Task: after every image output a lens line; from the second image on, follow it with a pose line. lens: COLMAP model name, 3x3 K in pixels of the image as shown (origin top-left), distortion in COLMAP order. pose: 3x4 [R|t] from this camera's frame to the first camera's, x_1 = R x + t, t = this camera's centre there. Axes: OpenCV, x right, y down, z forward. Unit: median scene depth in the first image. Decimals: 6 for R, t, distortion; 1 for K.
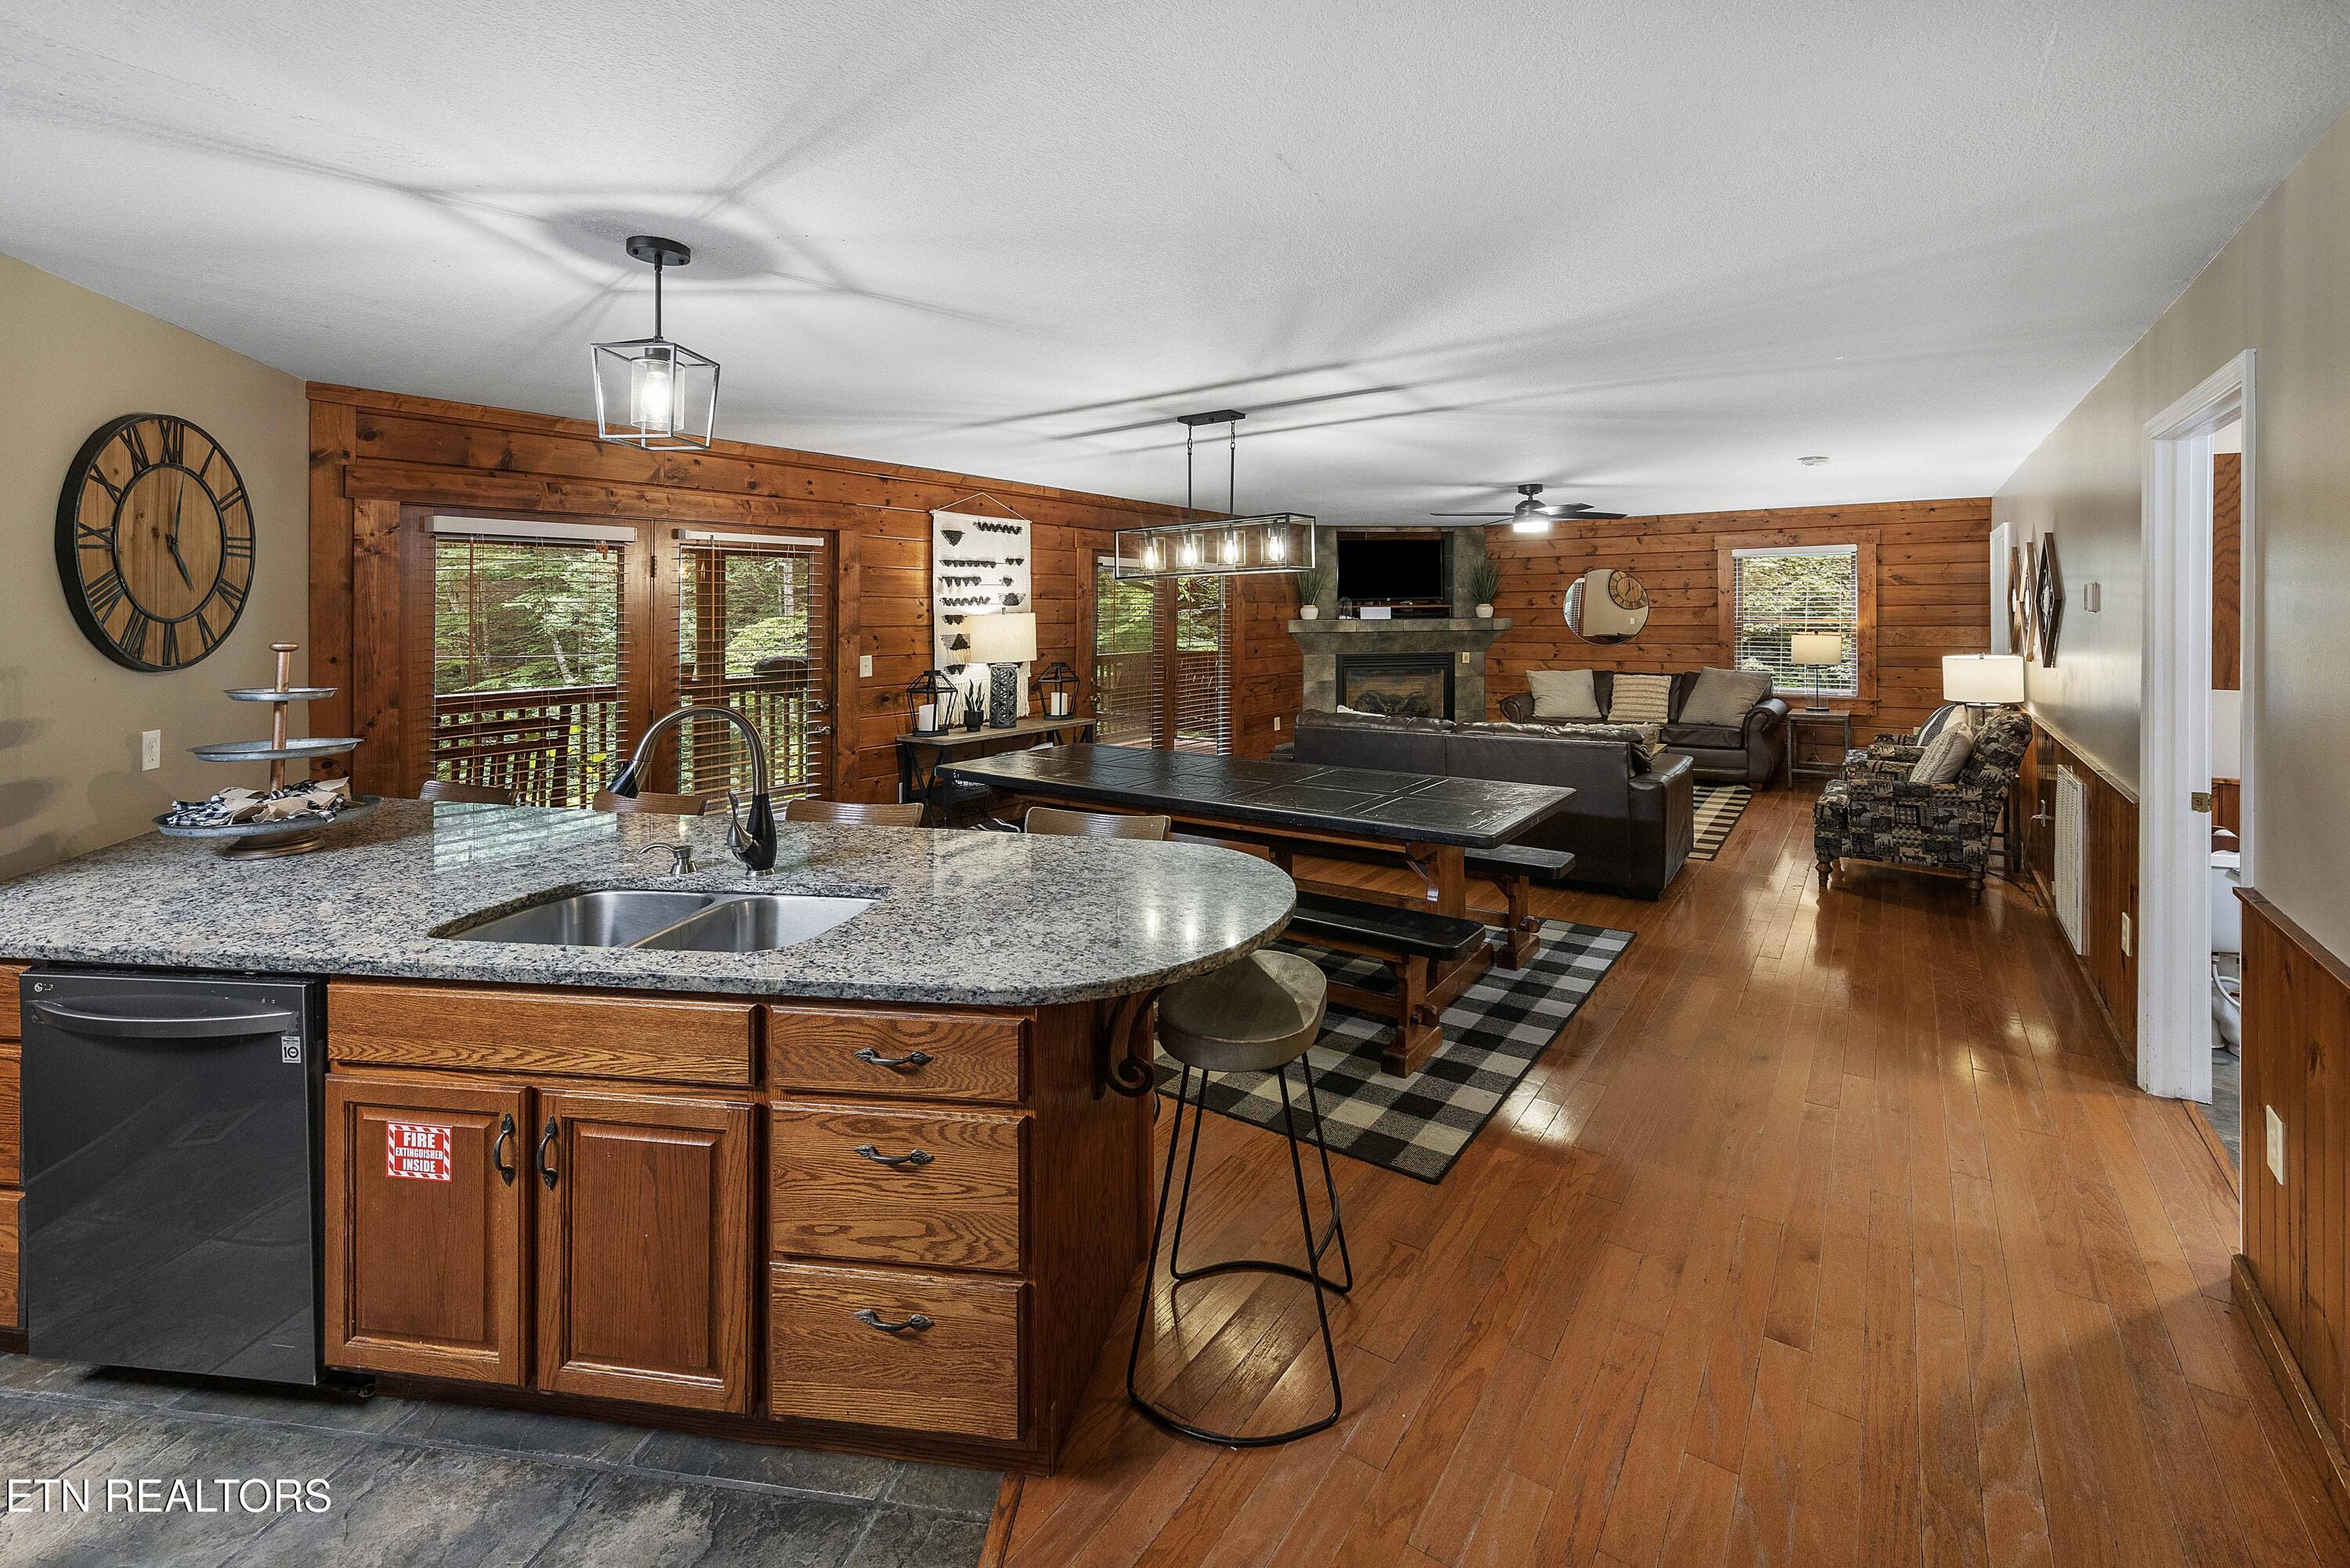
lens RADIAL K [[946.8, 0, 1294.6], [0, 946.8, 602.5], [0, 0, 1]] dist [0.004214, 0.000206]
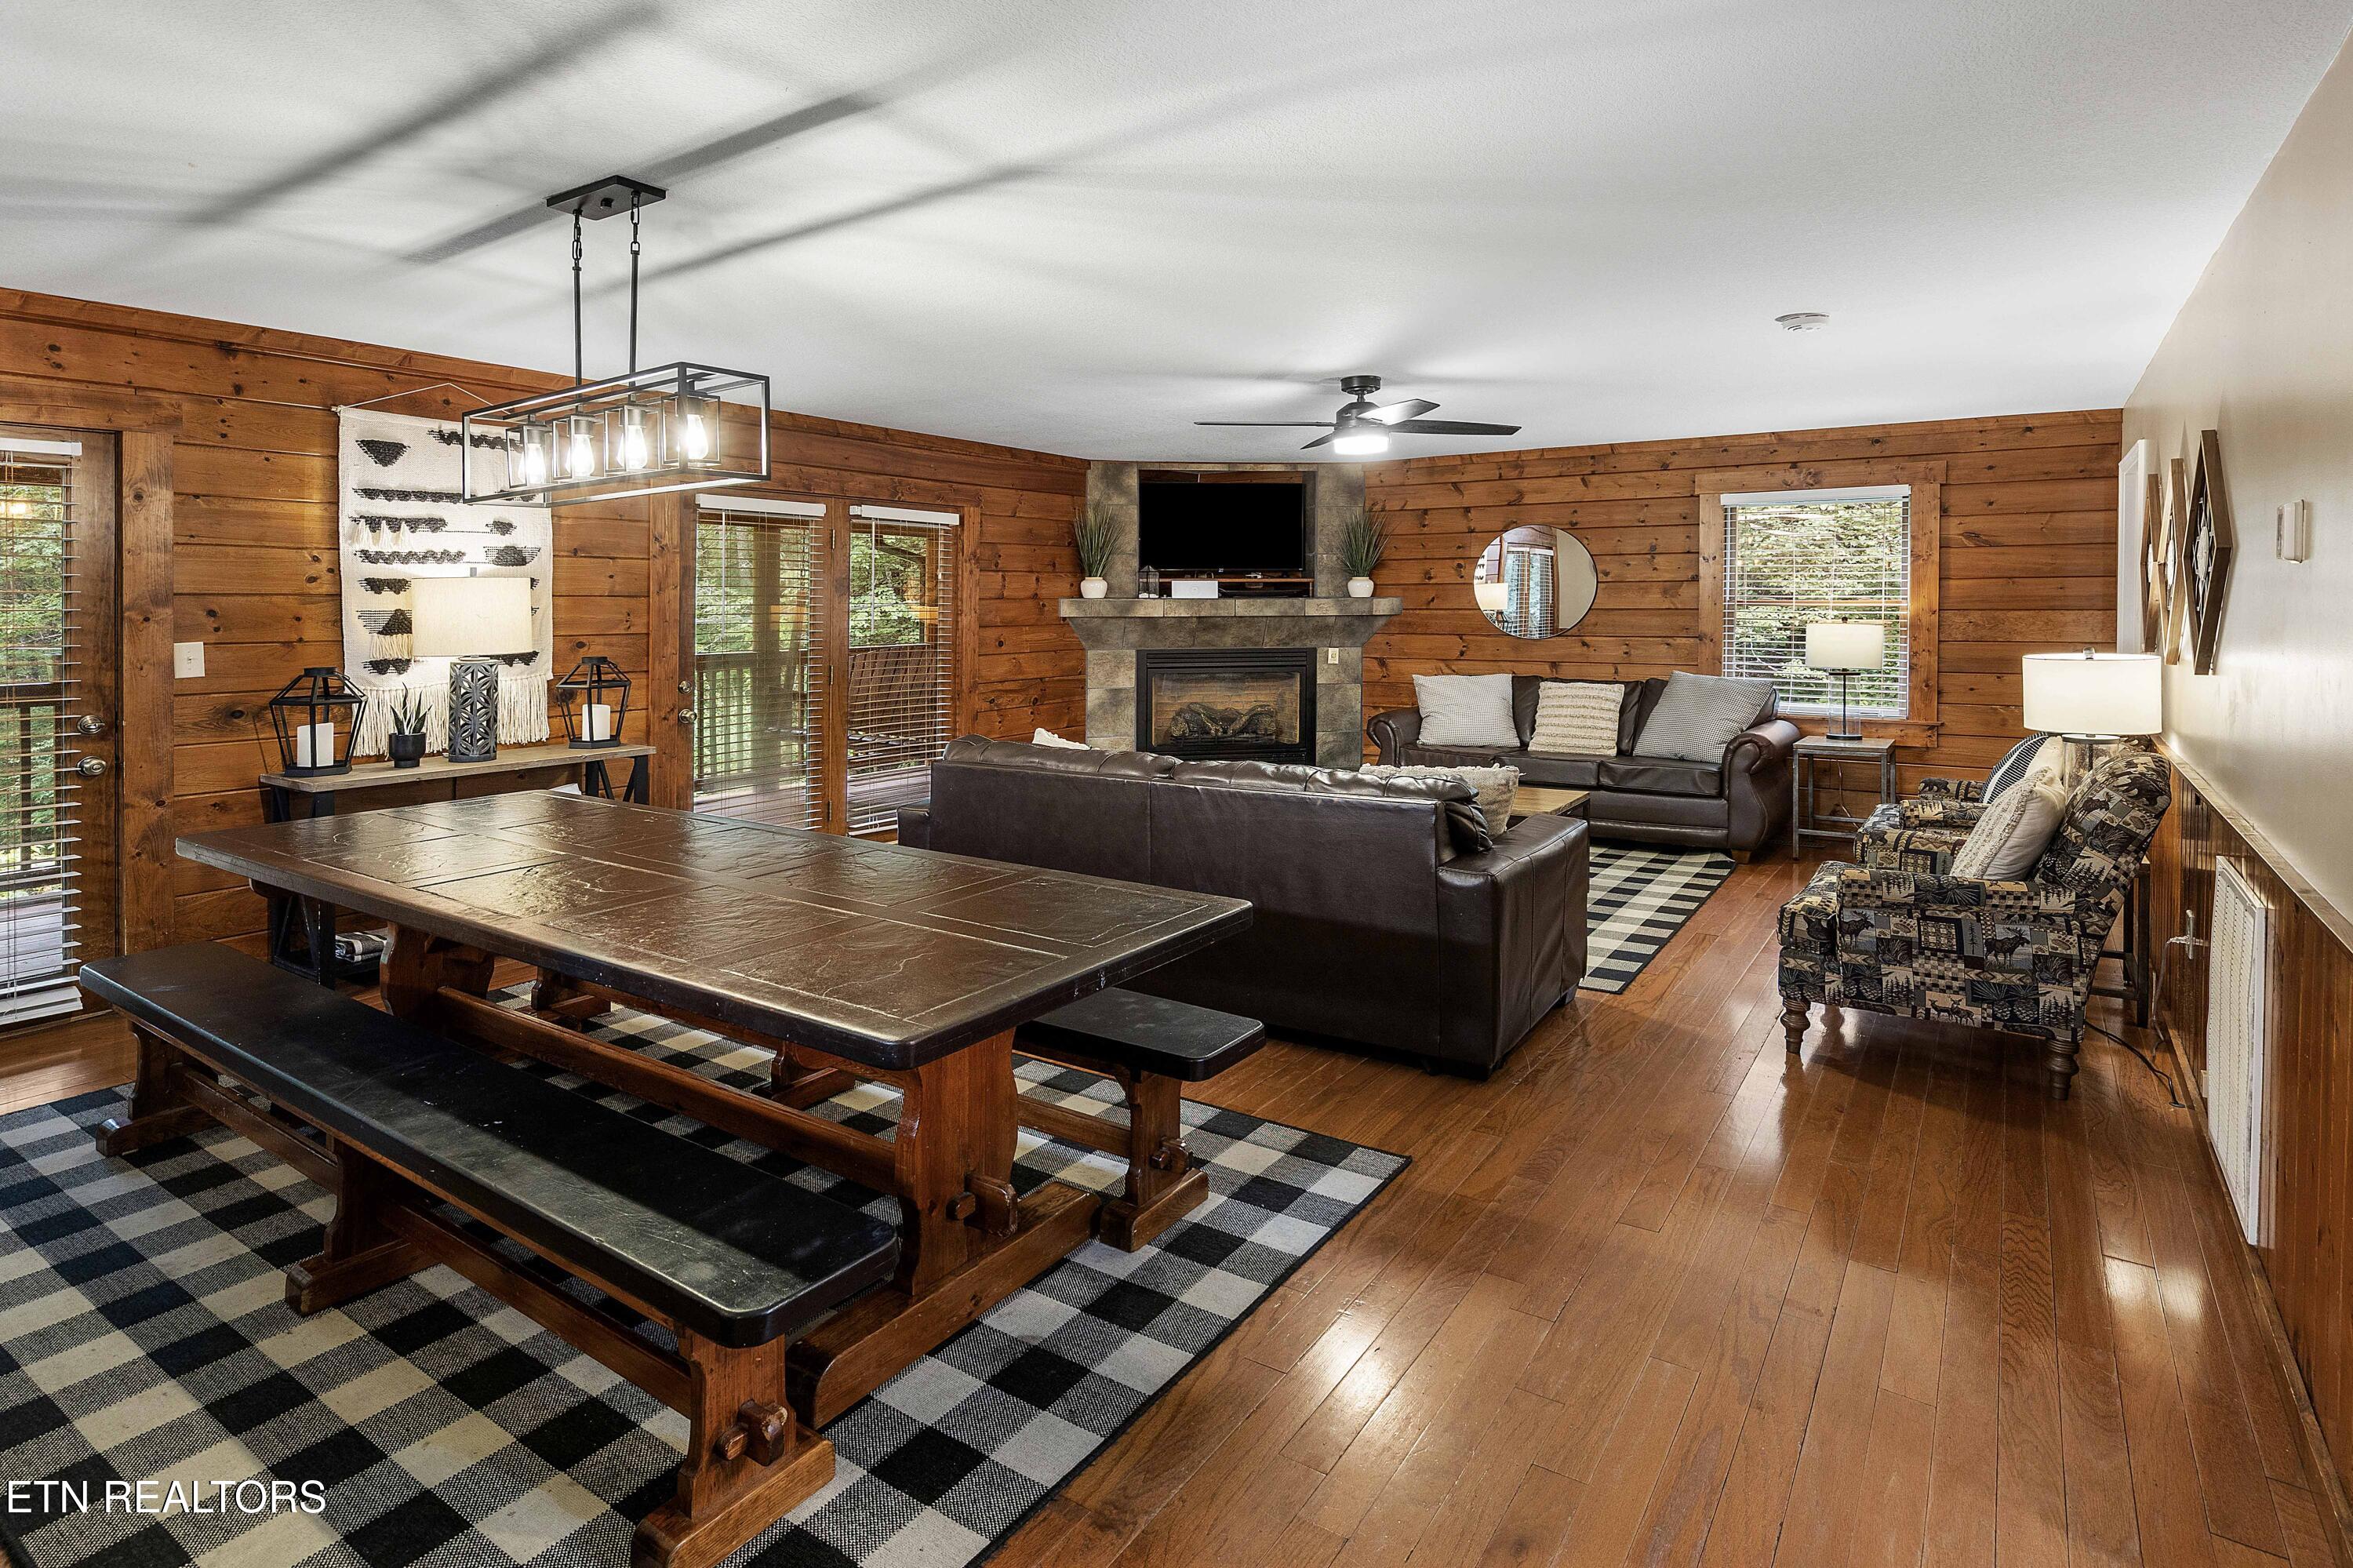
lens RADIAL K [[1227.8, 0, 1165.5], [0, 1227.8, 609.0], [0, 0, 1]] dist [0.004957, 0.000330]
pose [[0.999393, 0.004635, -0.034517, 0.180713], [-0.003972, 0.999807, 0.019228, 0.015975], [0.034599, -0.019079, 0.999219, 0.221664]]
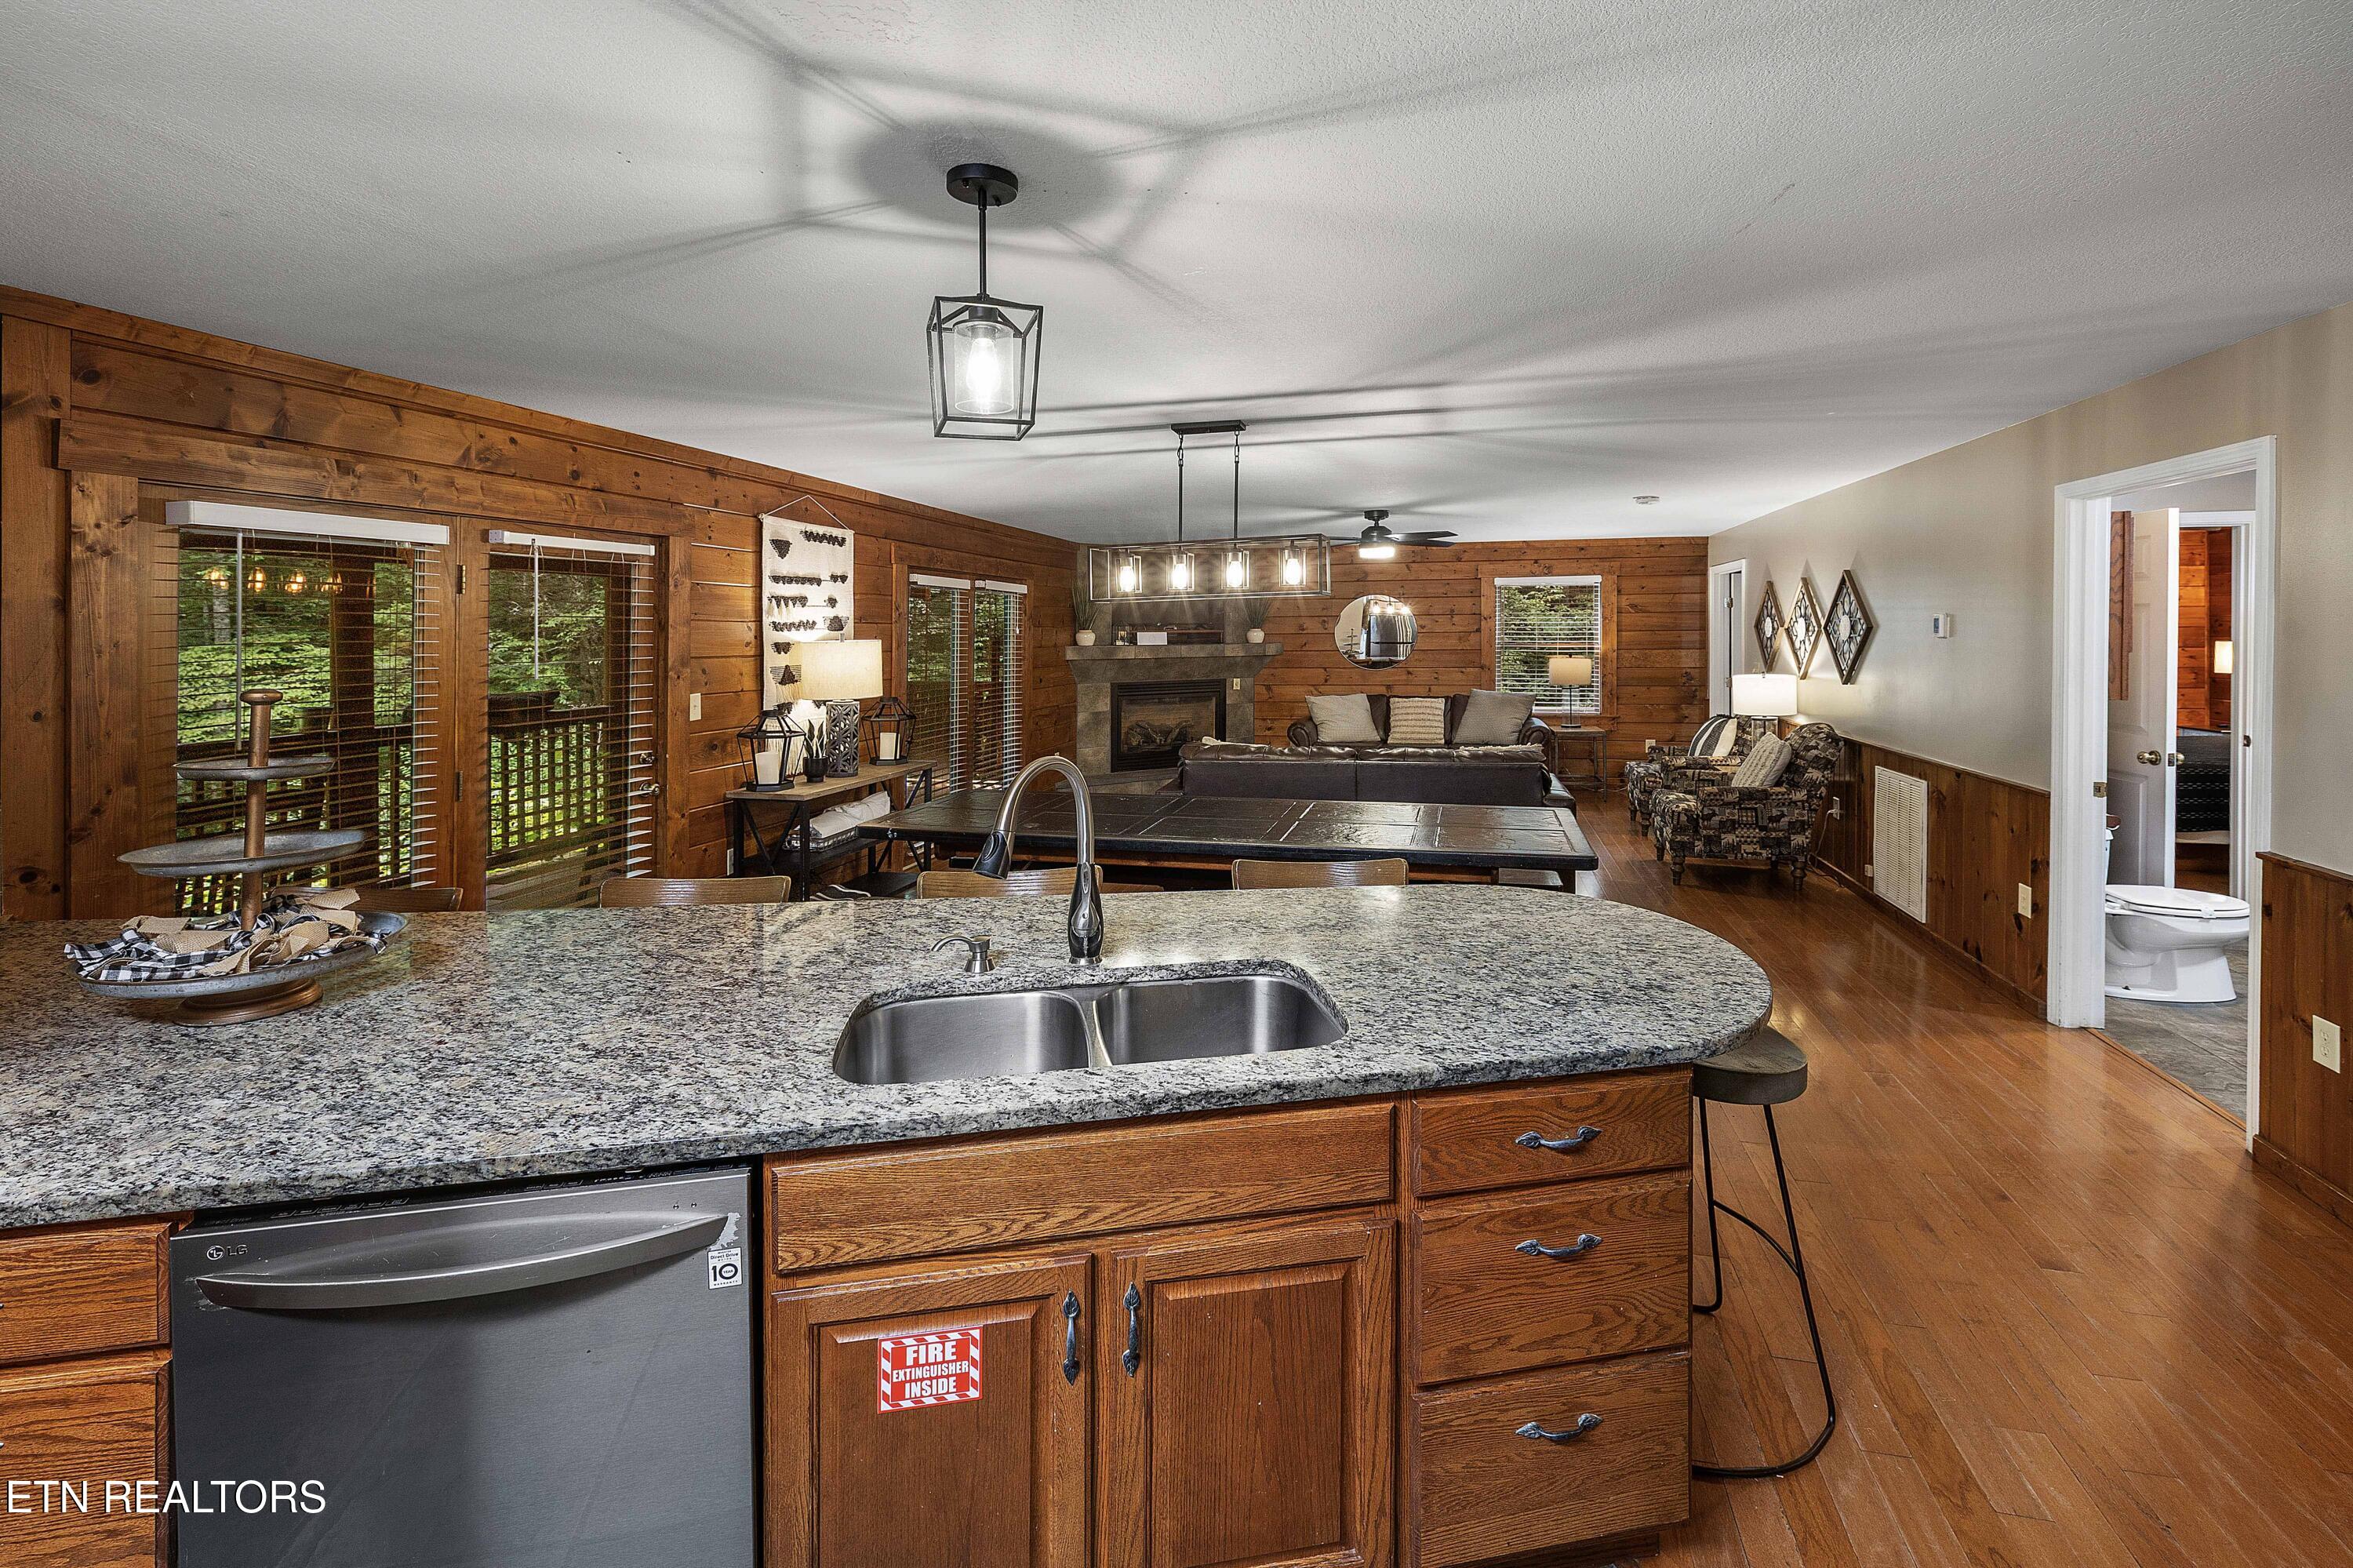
lens RADIAL K [[994.6, 0, 1255.4], [0, 994.6, 630.1], [0, 0, 1]] dist [0.004582, -0.000298]
pose [[0.948632, 0.000957, 0.316380, -0.249516], [-0.002219, 0.999991, 0.003630, -0.001692], [-0.316374, -0.004145, 0.948626, 0.048198]]
